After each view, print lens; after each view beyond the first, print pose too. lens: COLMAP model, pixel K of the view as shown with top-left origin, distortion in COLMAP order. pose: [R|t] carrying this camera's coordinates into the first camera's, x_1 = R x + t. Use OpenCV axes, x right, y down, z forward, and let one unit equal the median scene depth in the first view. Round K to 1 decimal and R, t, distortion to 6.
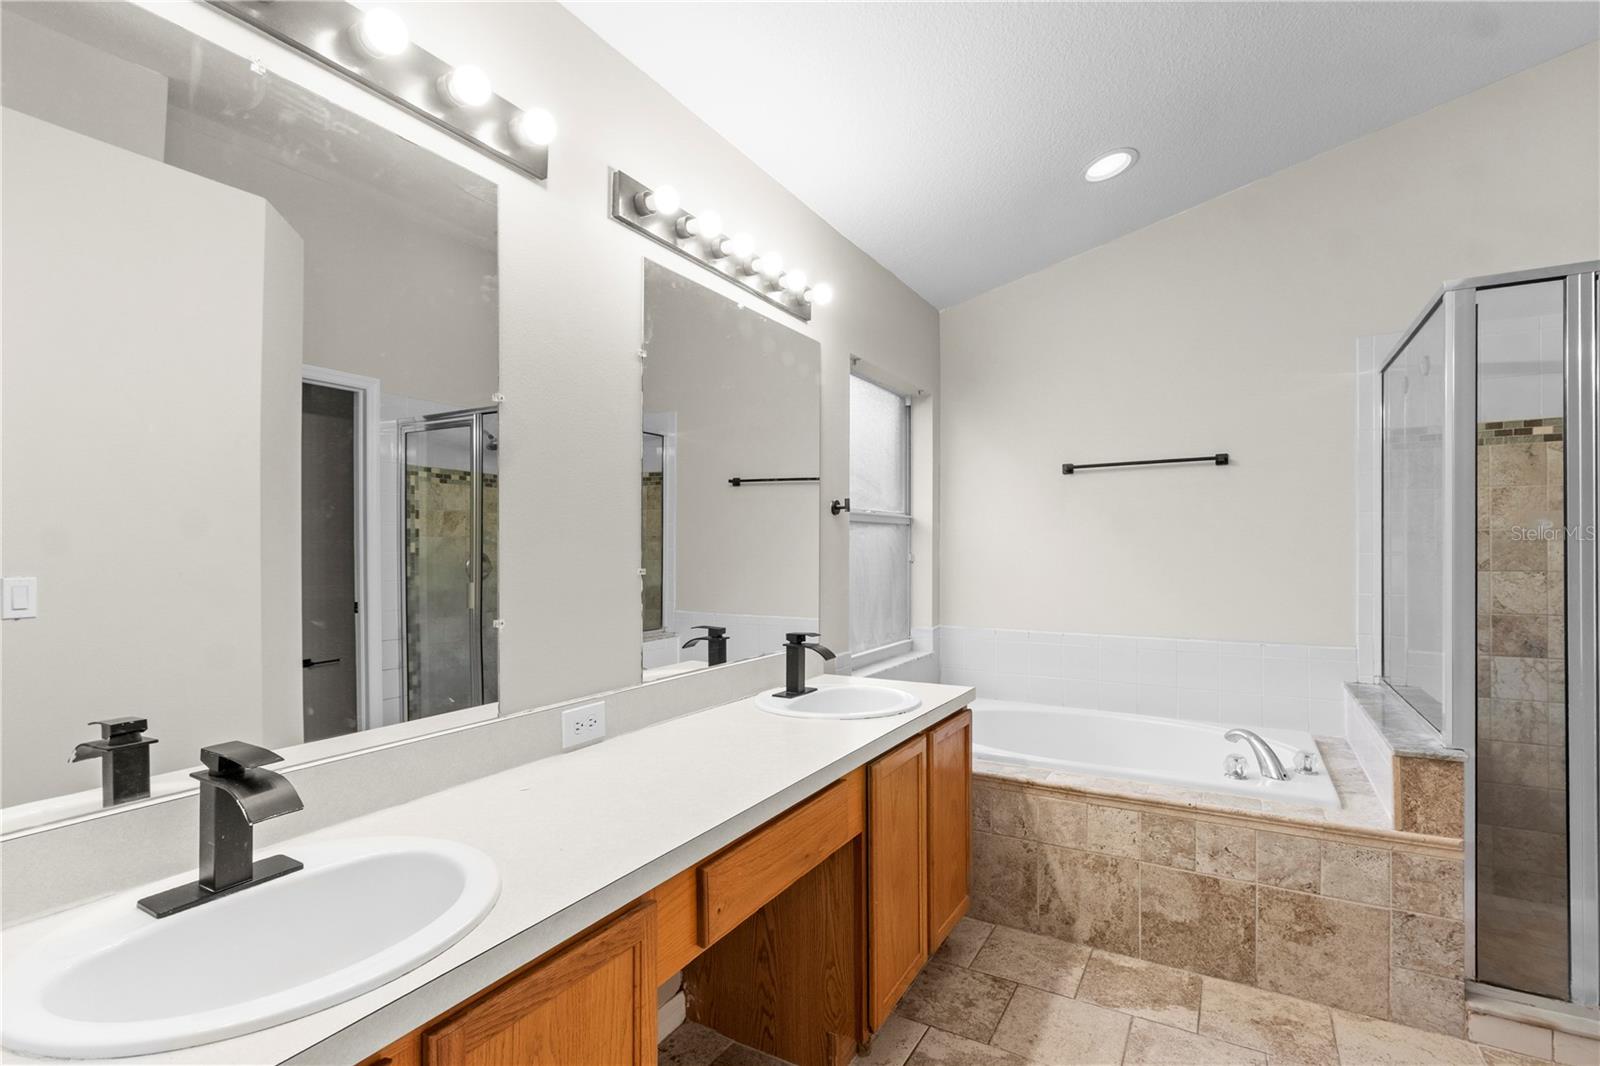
lens RADIAL K [[727.2, 0, 829.0], [0, 727.2, 549.1], [0, 0, 1]] dist [0.002178, 0.000604]
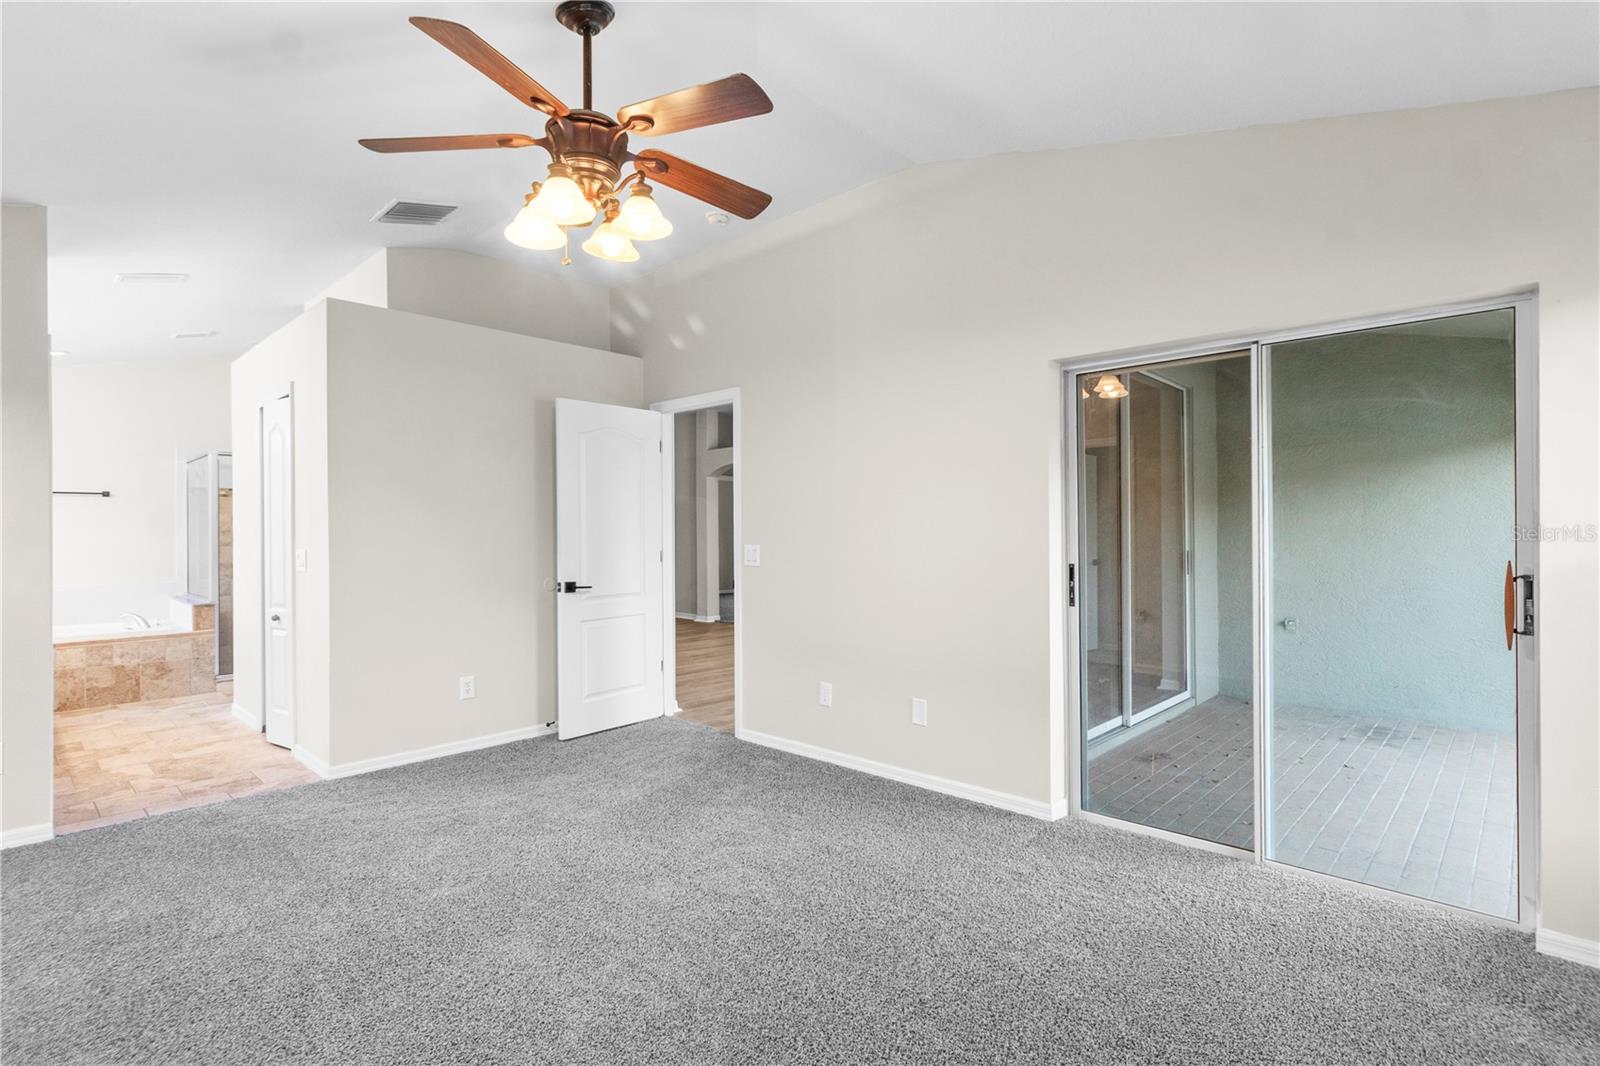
lens RADIAL K [[768.4, 0, 800.0], [0, 768.4, 533.0], [0, 0, 1]] dist [0.012042, -0.000094]
pose [[0.246292, -0.000638, 0.969196, -1.540954], [0.007155, 0.999974, -0.001160, 0.002322], [-0.969169, 0.007220, 0.246290, -2.007552]]
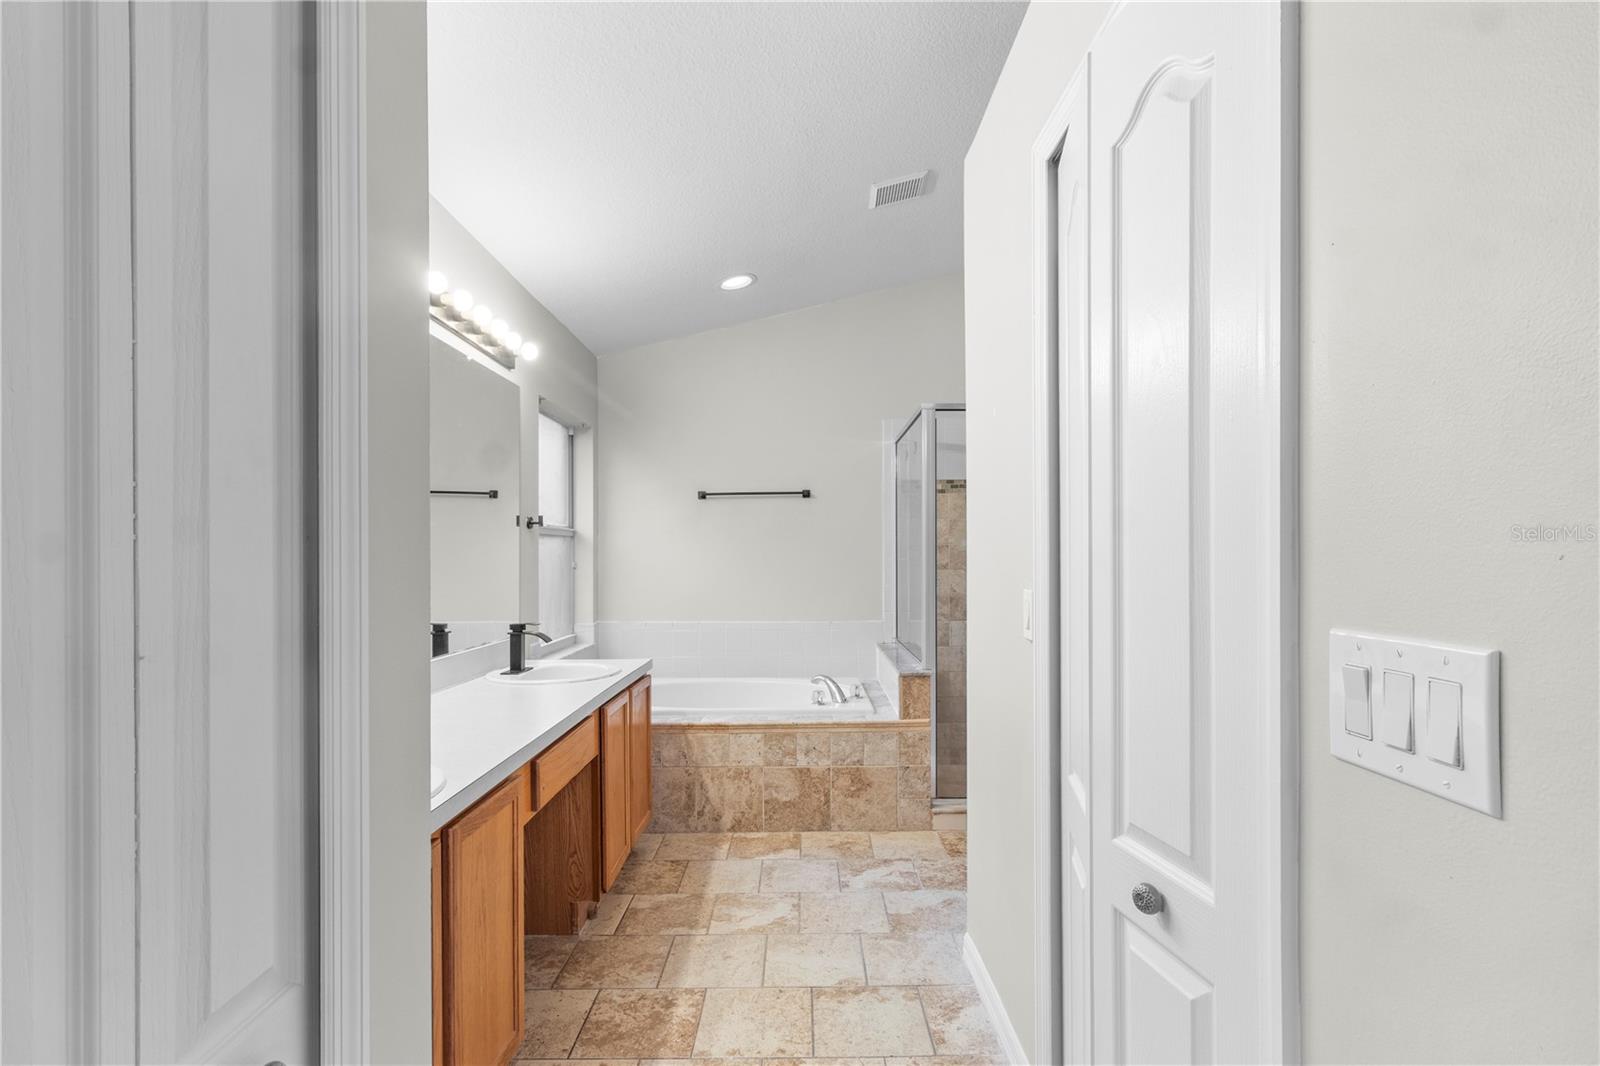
lens RADIAL K [[740.9, 0, 805.6], [0, 740.9, 556.9], [0, 0, 1]] dist [0.000333, 0.000081]
pose [[0.870359, -0.001865, 0.492414, -0.252082], [0.002509, 0.999997, -0.000646, 0.001736], [-0.492411, 0.001797, 0.870361, -0.375651]]
